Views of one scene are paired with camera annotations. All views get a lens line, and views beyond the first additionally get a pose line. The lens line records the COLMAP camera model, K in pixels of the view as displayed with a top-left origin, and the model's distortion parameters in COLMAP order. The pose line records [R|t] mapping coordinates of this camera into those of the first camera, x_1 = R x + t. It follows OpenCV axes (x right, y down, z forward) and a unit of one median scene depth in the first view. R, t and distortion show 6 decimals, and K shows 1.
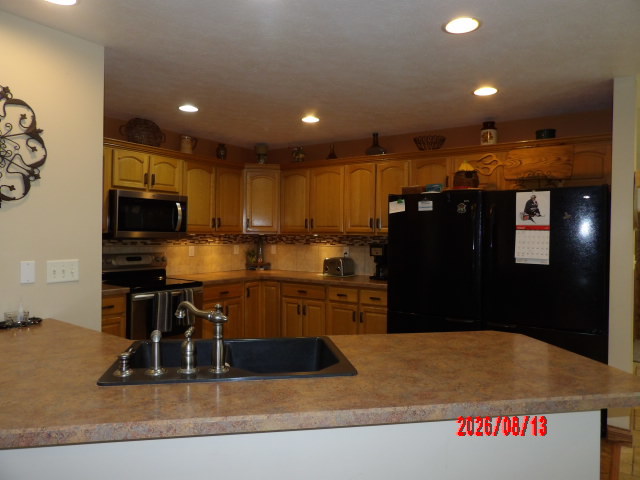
lens RADIAL K [[486.1, 0, 320.0], [0, 486.1, 240.0], [0, 0, 1]] dist [-0.003479, 0.001237]
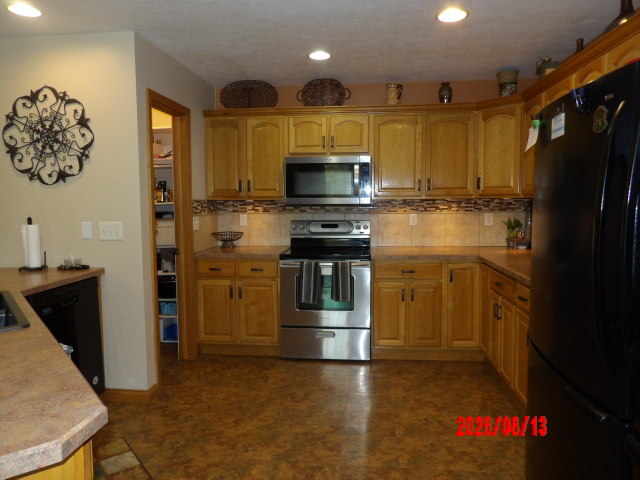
lens RADIAL K [[486.1, 0, 320.0], [0, 486.1, 240.0], [0, 0, 1]] dist [-0.003479, 0.001237]
pose [[0.465613, 0.051097, -0.883512, 0.823770], [0.001939, 0.998271, 0.058756, 0.015842], [0.884986, -0.029070, 0.464709, 0.913213]]
